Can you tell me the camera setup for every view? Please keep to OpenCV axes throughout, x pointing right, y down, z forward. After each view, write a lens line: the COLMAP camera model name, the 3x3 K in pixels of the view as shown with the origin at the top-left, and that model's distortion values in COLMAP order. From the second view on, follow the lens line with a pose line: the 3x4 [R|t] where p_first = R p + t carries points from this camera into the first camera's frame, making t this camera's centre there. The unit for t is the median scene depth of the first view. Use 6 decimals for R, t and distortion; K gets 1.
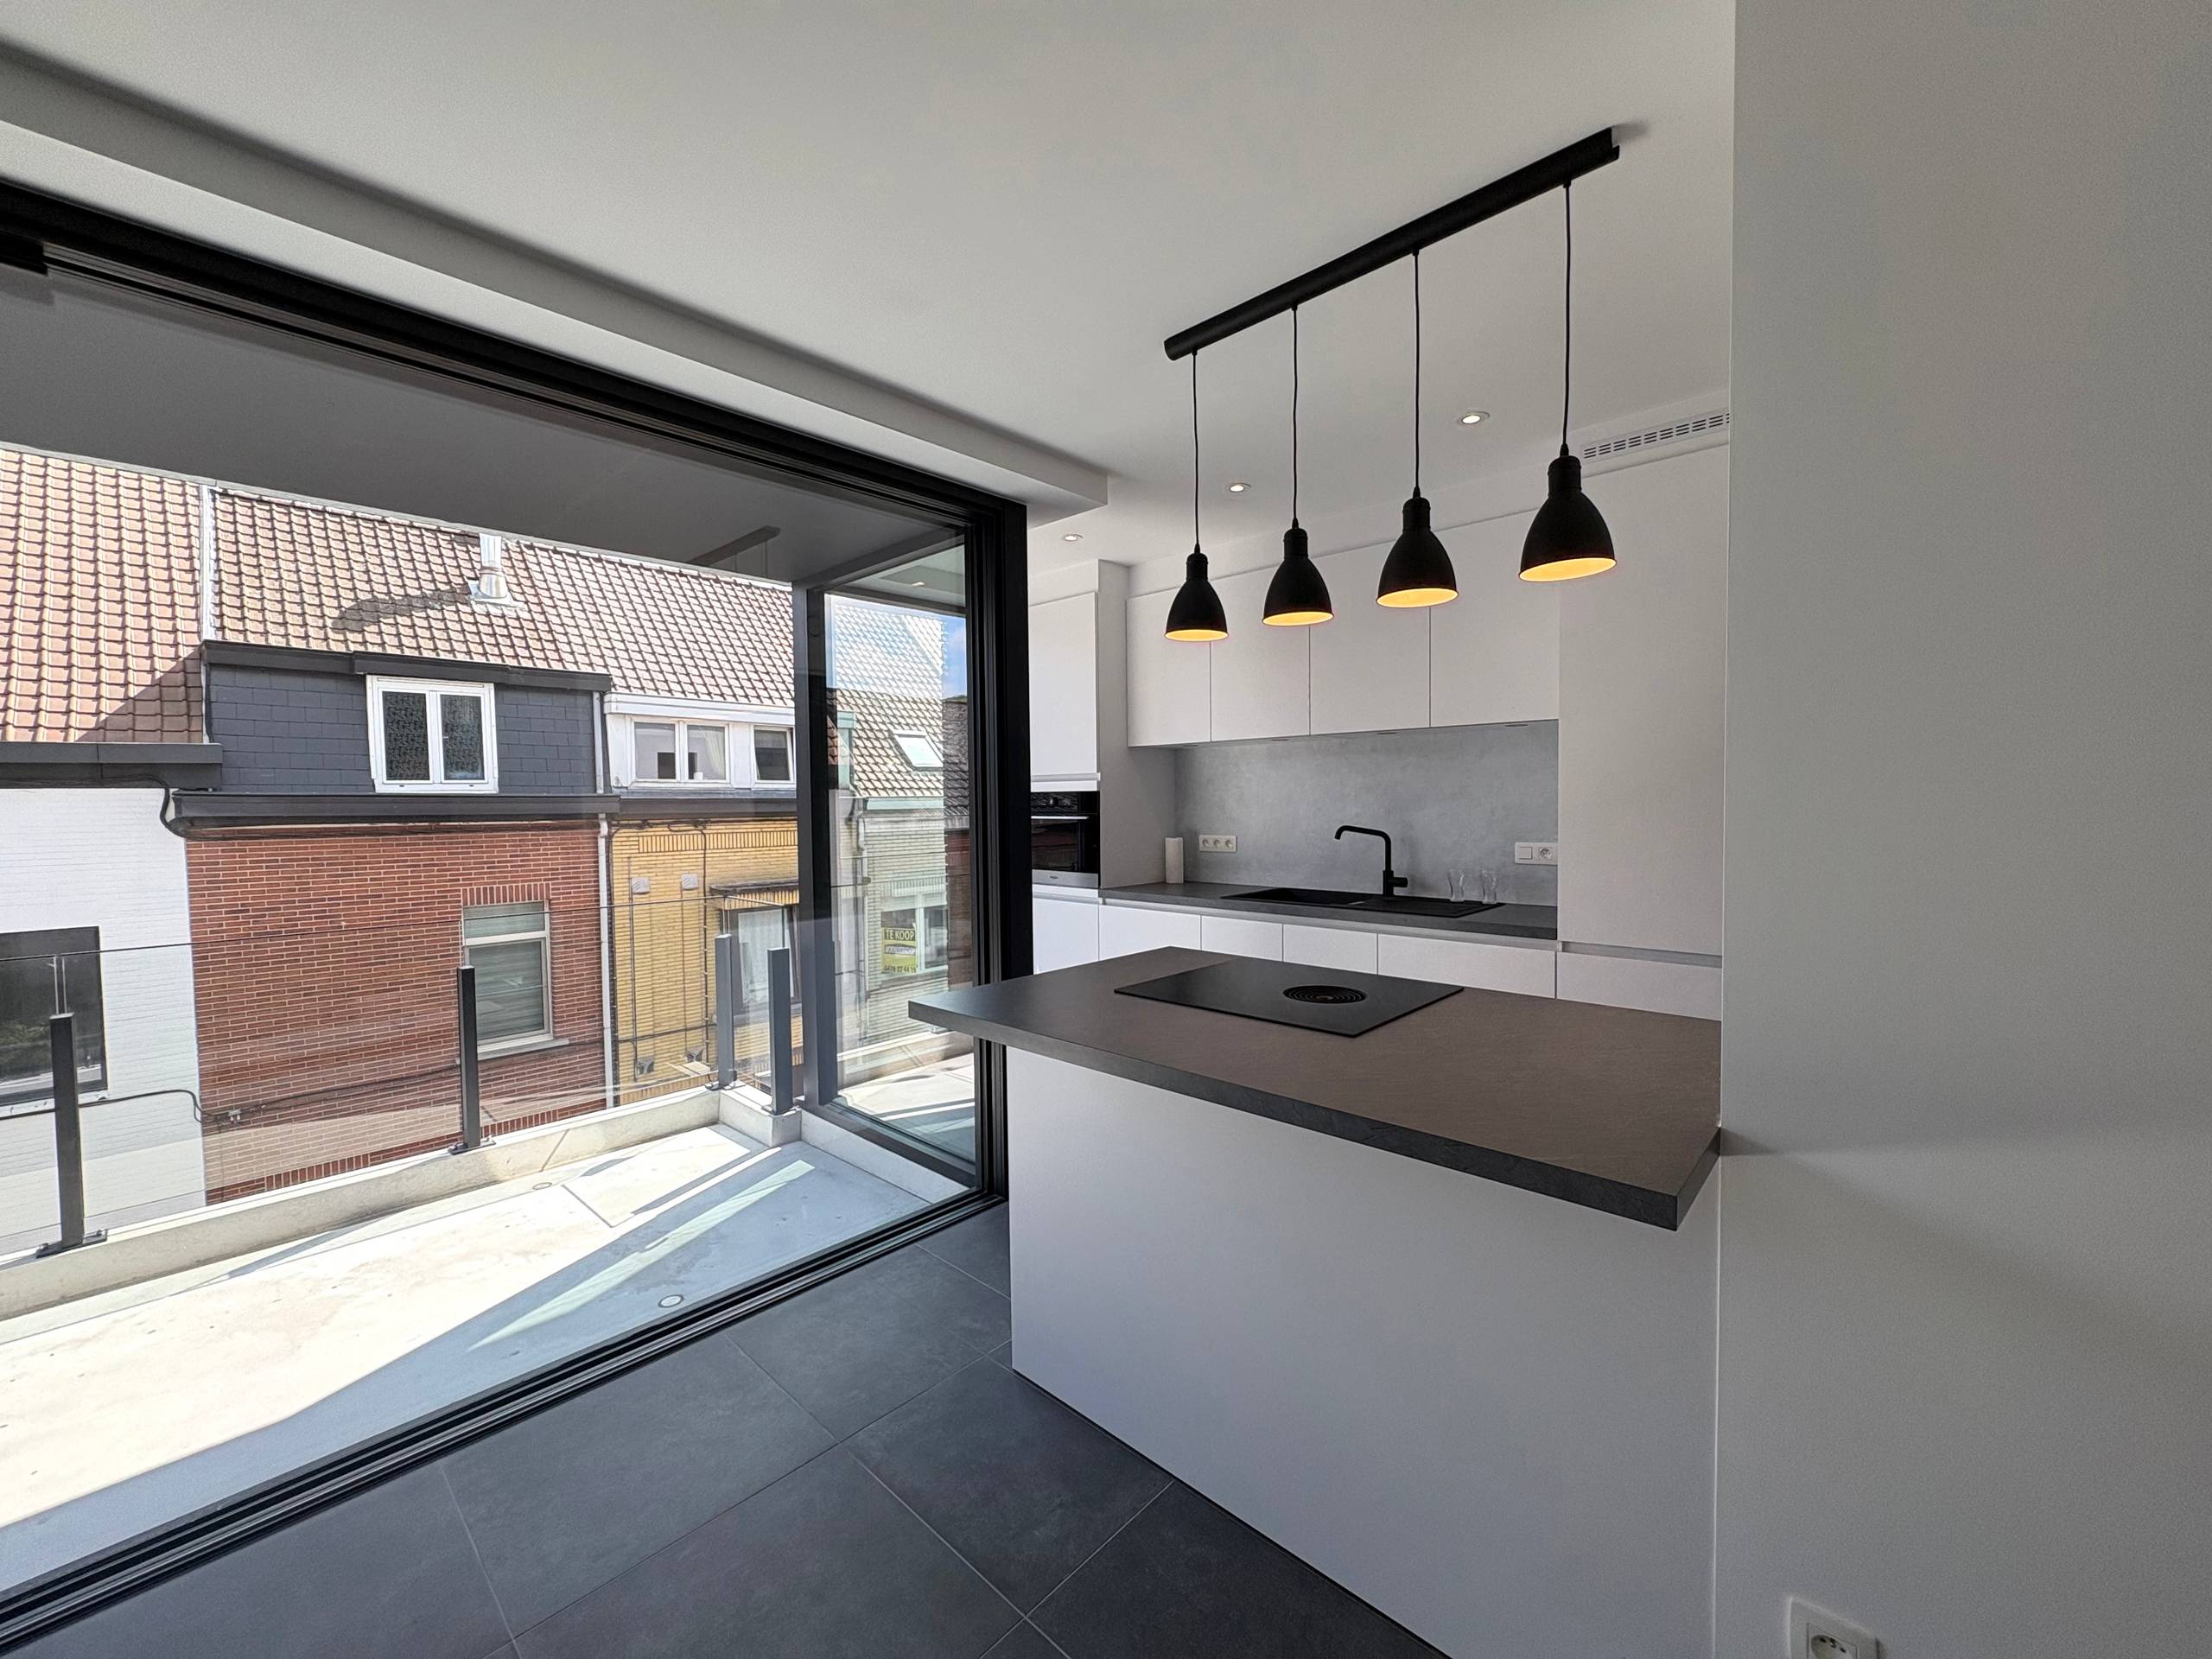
lens RADIAL K [[885.8, 0, 1104.2], [0, 885.8, 826.4], [0, 0, 1]] dist [-0.001266, -0.000084]
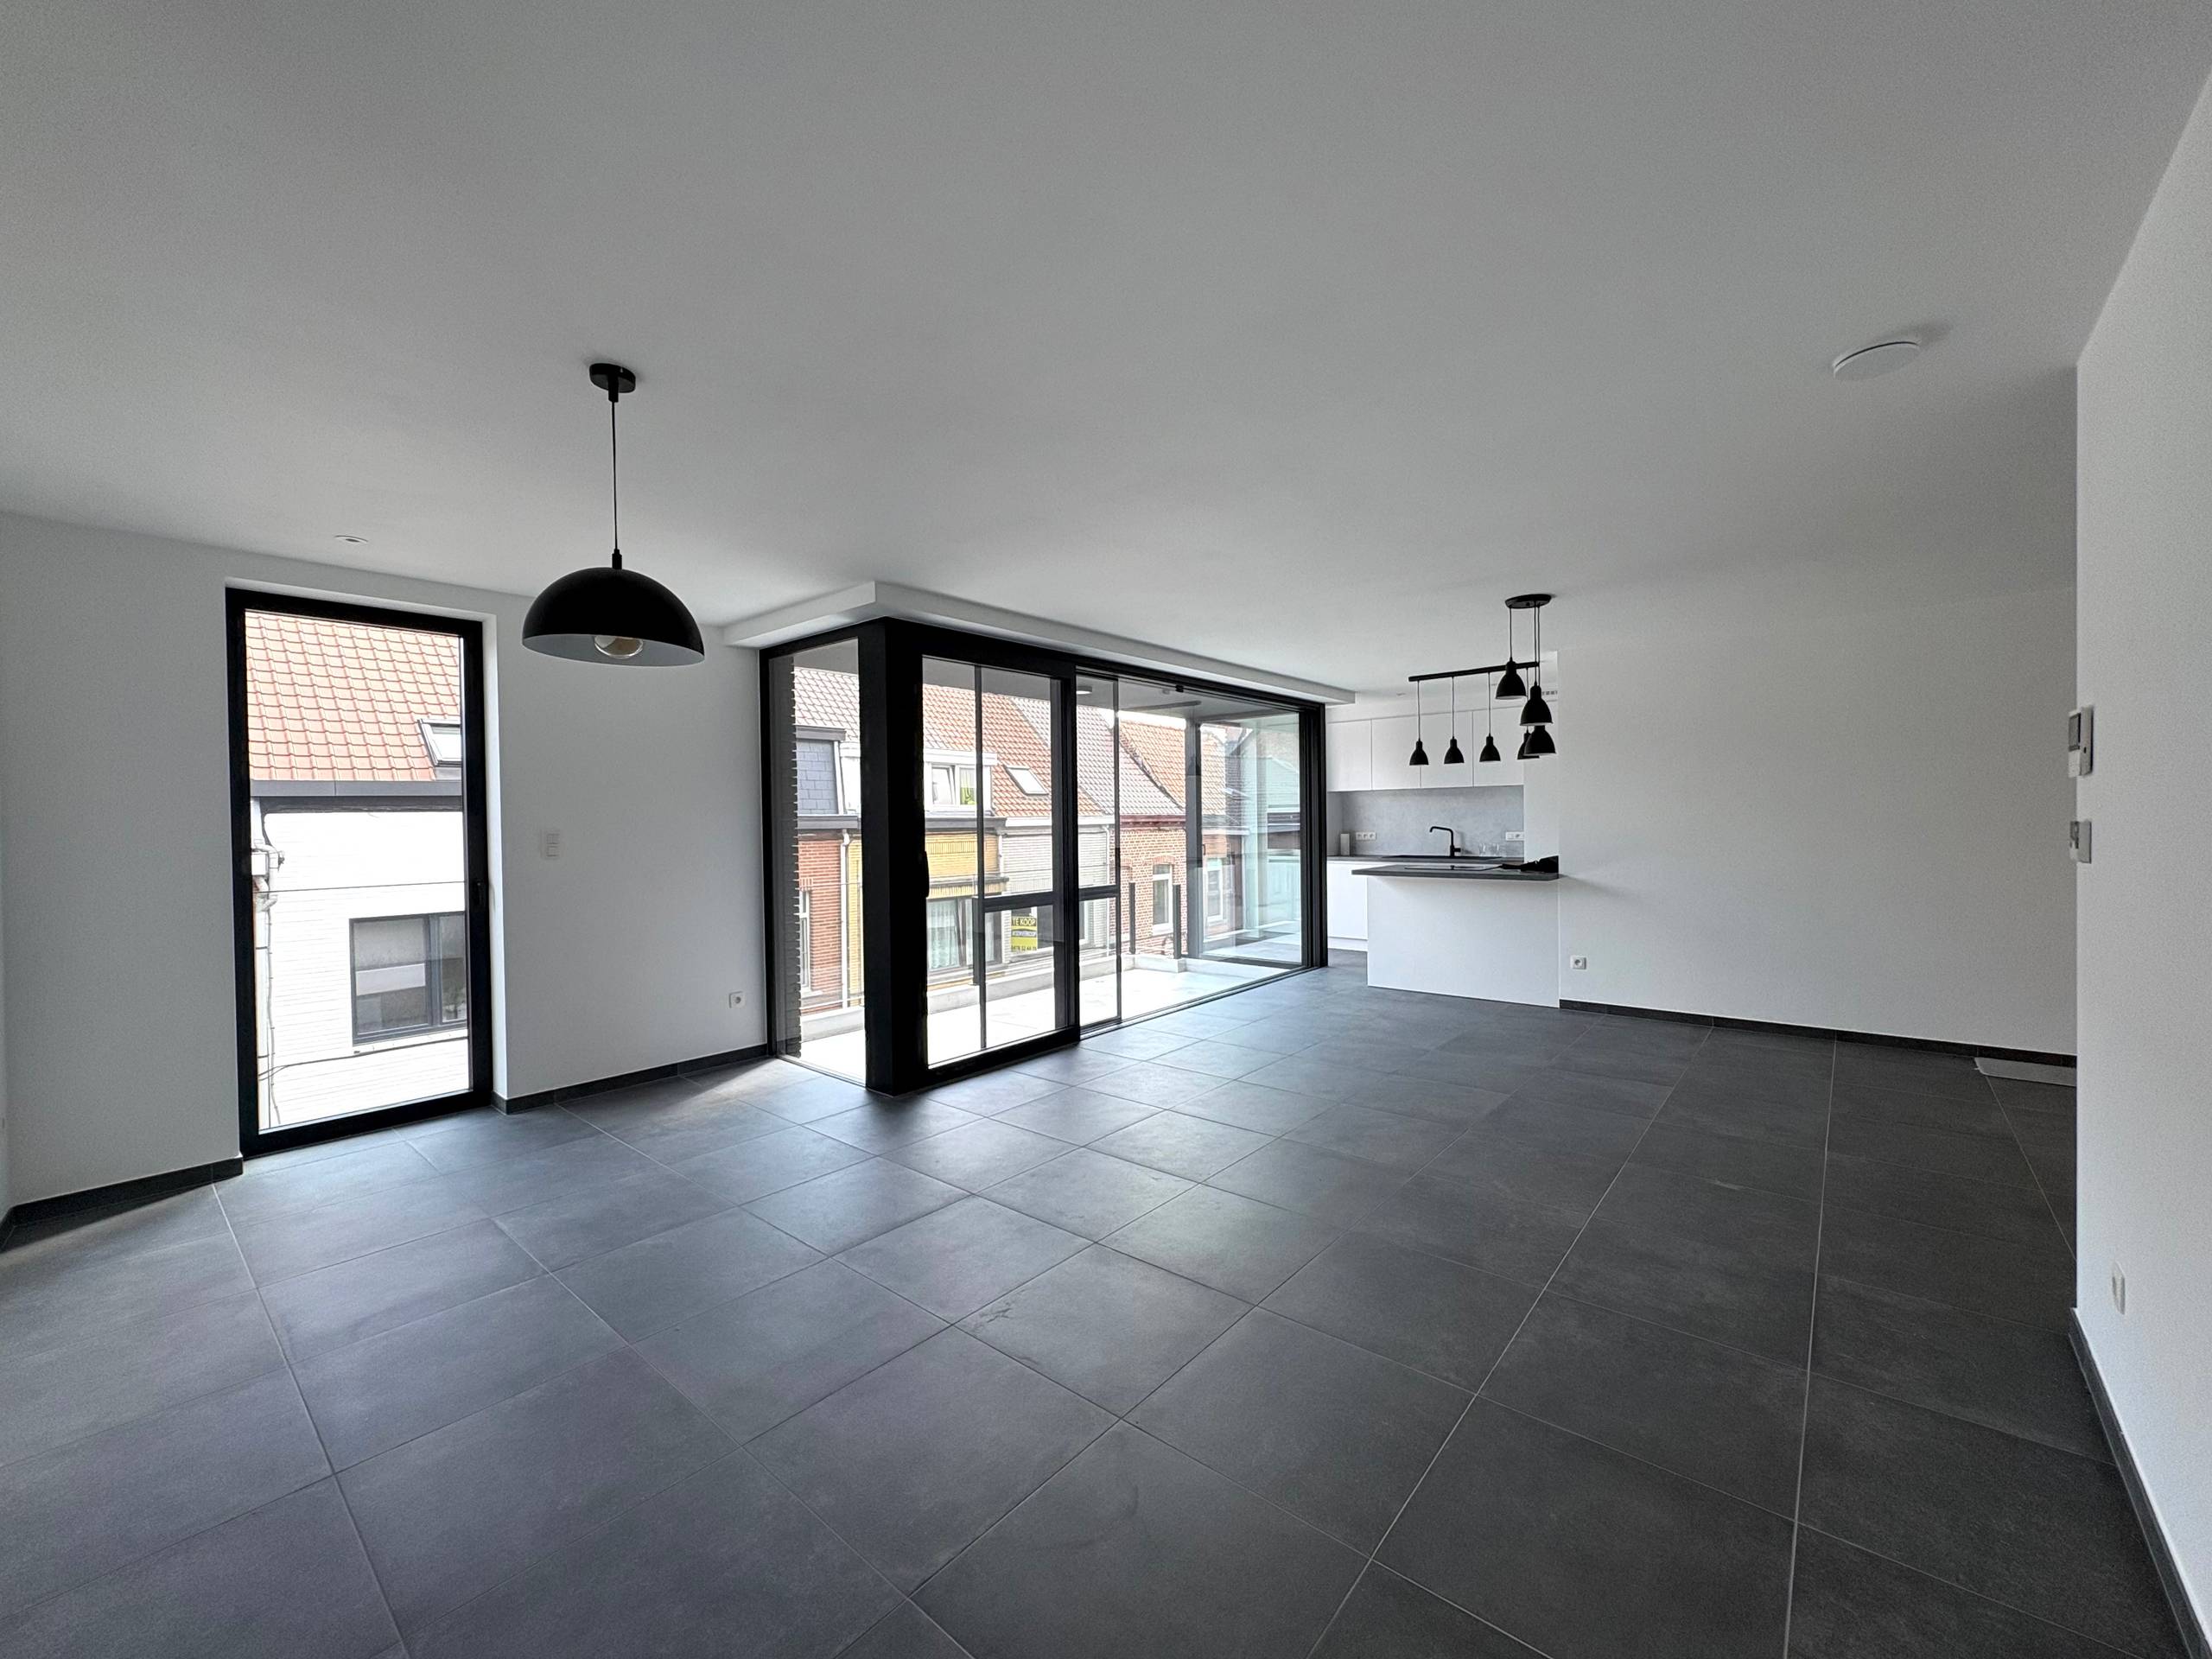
lens RADIAL K [[885.8, 0, 1107.6], [0, 885.8, 832.1], [0, 0, 1]] dist [-0.001266, -0.000084]
pose [[0.998811, -0.003972, 0.048582, -0.226755], [0.004769, 0.999856, -0.016304, 0.015459], [-0.048510, 0.016516, 0.998686, -0.418462]]
